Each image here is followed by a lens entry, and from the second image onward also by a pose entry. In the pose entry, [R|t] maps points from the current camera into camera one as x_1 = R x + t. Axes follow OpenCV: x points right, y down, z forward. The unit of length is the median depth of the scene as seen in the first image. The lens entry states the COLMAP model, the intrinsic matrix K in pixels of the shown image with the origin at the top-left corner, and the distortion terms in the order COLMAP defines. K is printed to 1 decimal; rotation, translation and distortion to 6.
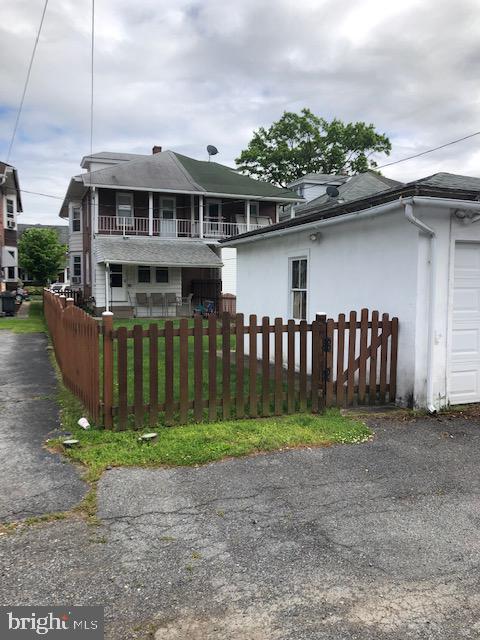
lens RADIAL K [[518.1, 0, 240.0], [0, 518.1, 320.0], [0, 0, 1]] dist [0.097263, -0.205412]
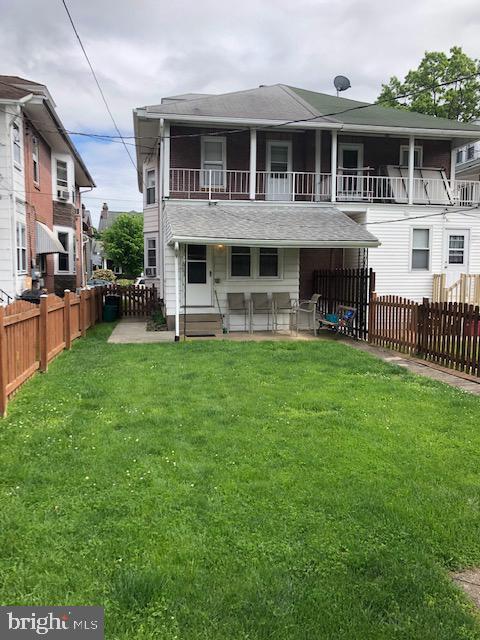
lens RADIAL K [[518.1, 0, 240.0], [0, 518.1, 320.0], [0, 0, 1]] dist [0.097263, -0.205412]
pose [[0.981742, 0.015684, -0.189570, -0.064742], [-0.012811, 0.999784, 0.016374, -0.028544], [0.189786, -0.013646, 0.981731, 0.380263]]
